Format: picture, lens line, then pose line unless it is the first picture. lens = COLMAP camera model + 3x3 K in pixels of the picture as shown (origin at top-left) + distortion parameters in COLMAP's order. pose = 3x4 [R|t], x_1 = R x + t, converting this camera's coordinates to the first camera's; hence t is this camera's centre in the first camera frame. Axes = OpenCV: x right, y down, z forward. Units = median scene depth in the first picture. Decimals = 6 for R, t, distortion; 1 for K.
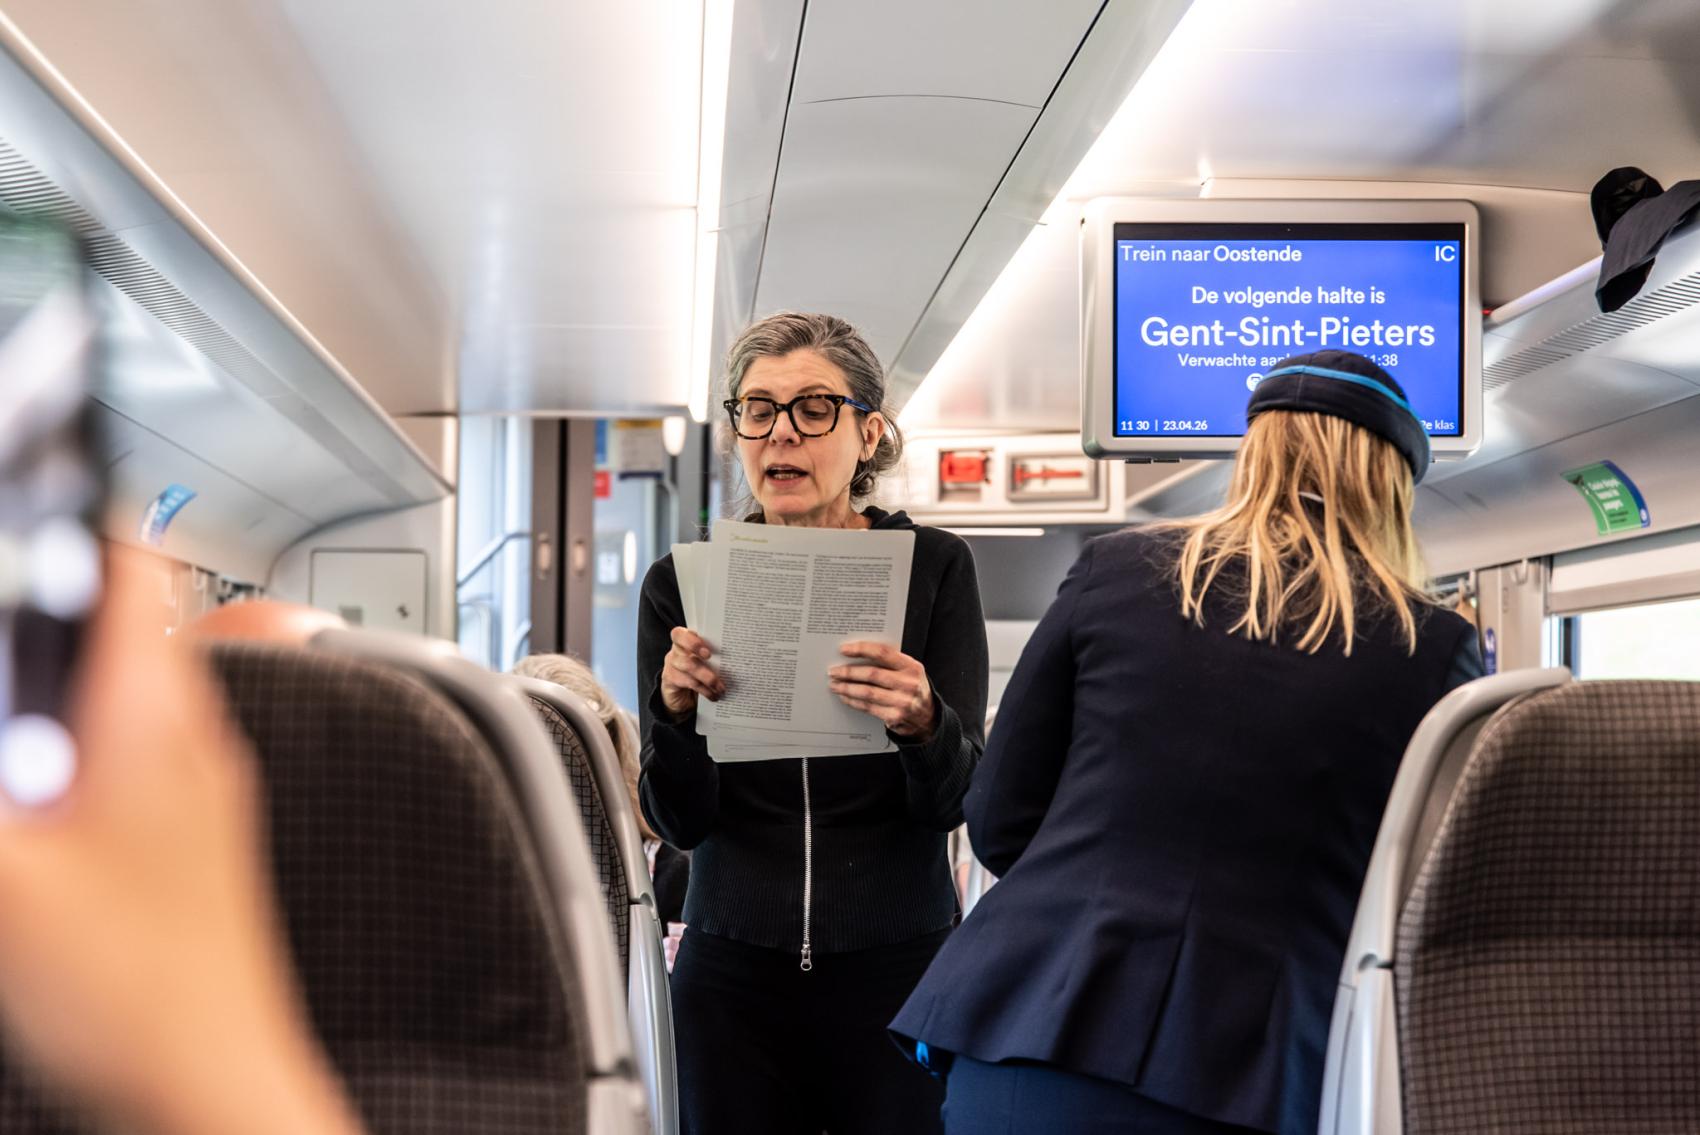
lens RADIAL K [[4024.0, 0, 850.0], [0, 4024.0, 567.5], [0, 0, 1]] dist [0.053403, 0.046267]
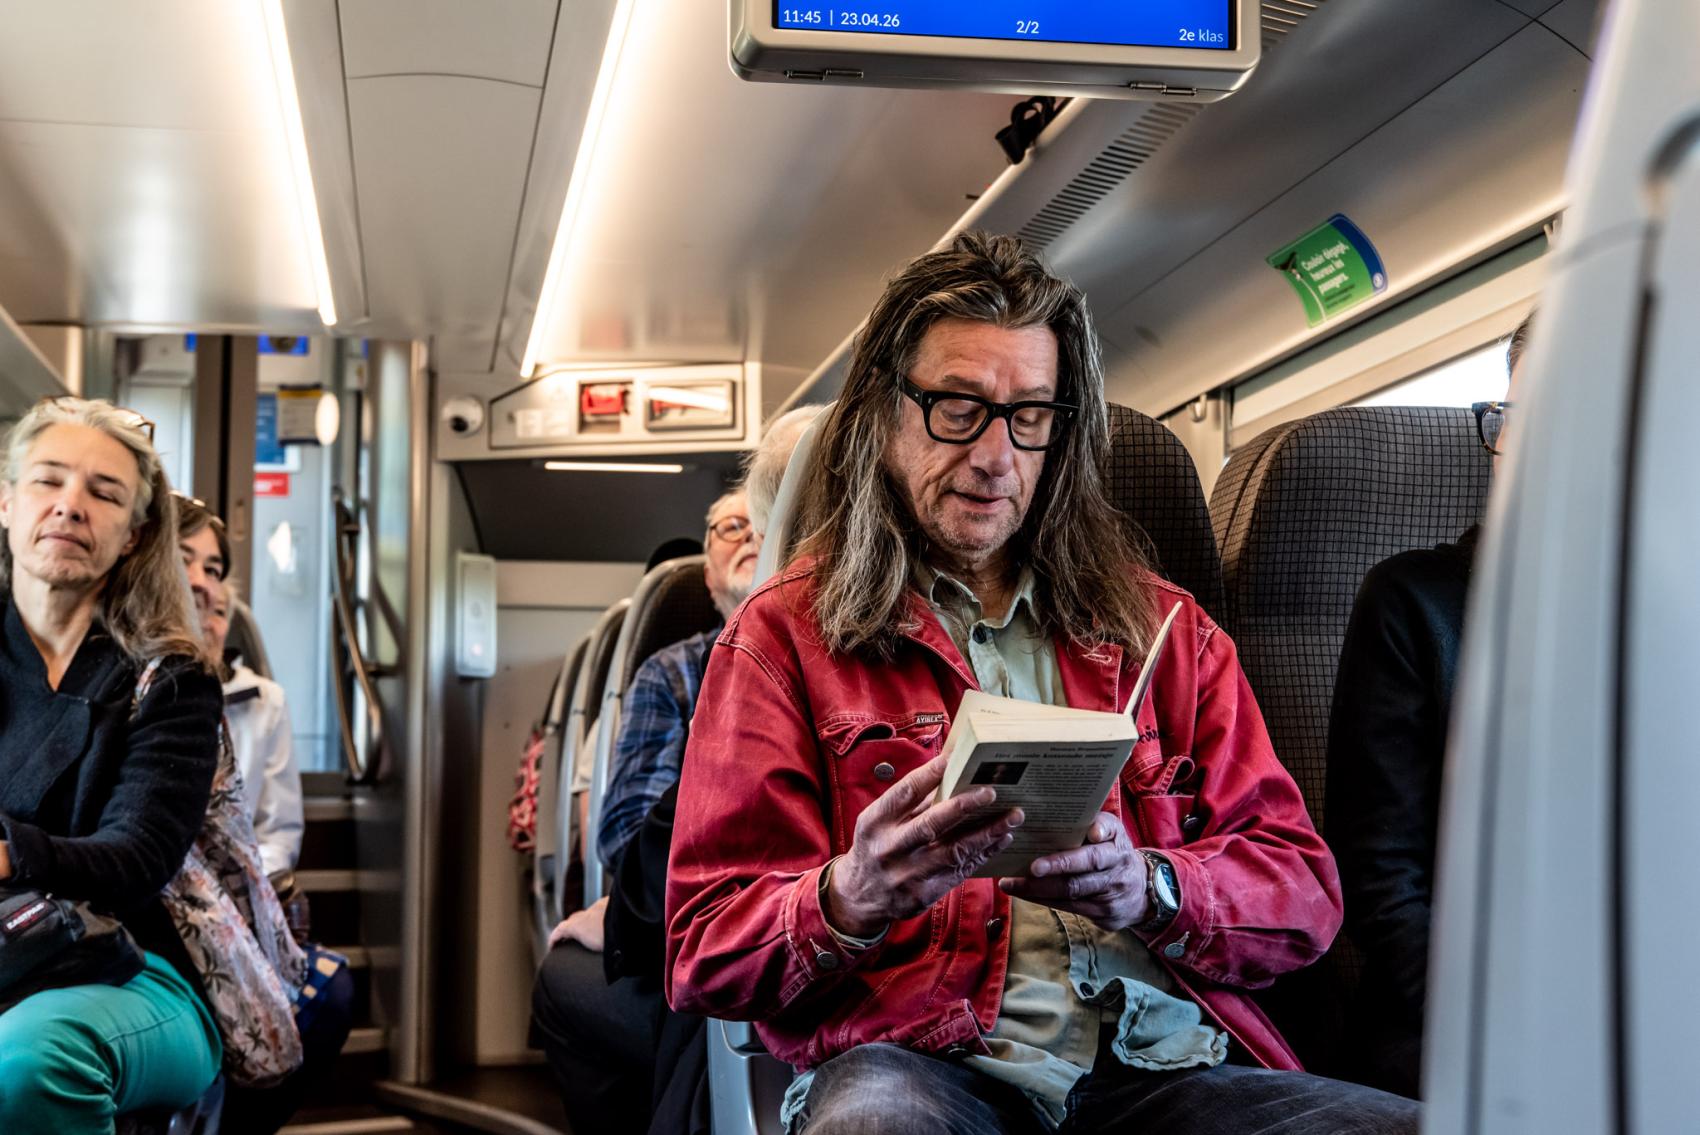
lens RADIAL K [[2912.4, 0, 899.5], [0, 2912.4, 627.0], [0, 0, 1]] dist [0.507480, -4.015129]
pose [[0.992555, 0.005574, 0.121672, 0.012710], [-0.003584, 0.999856, -0.016570, 0.046292], [-0.121746, 0.016010, 0.992432, 0.252312]]
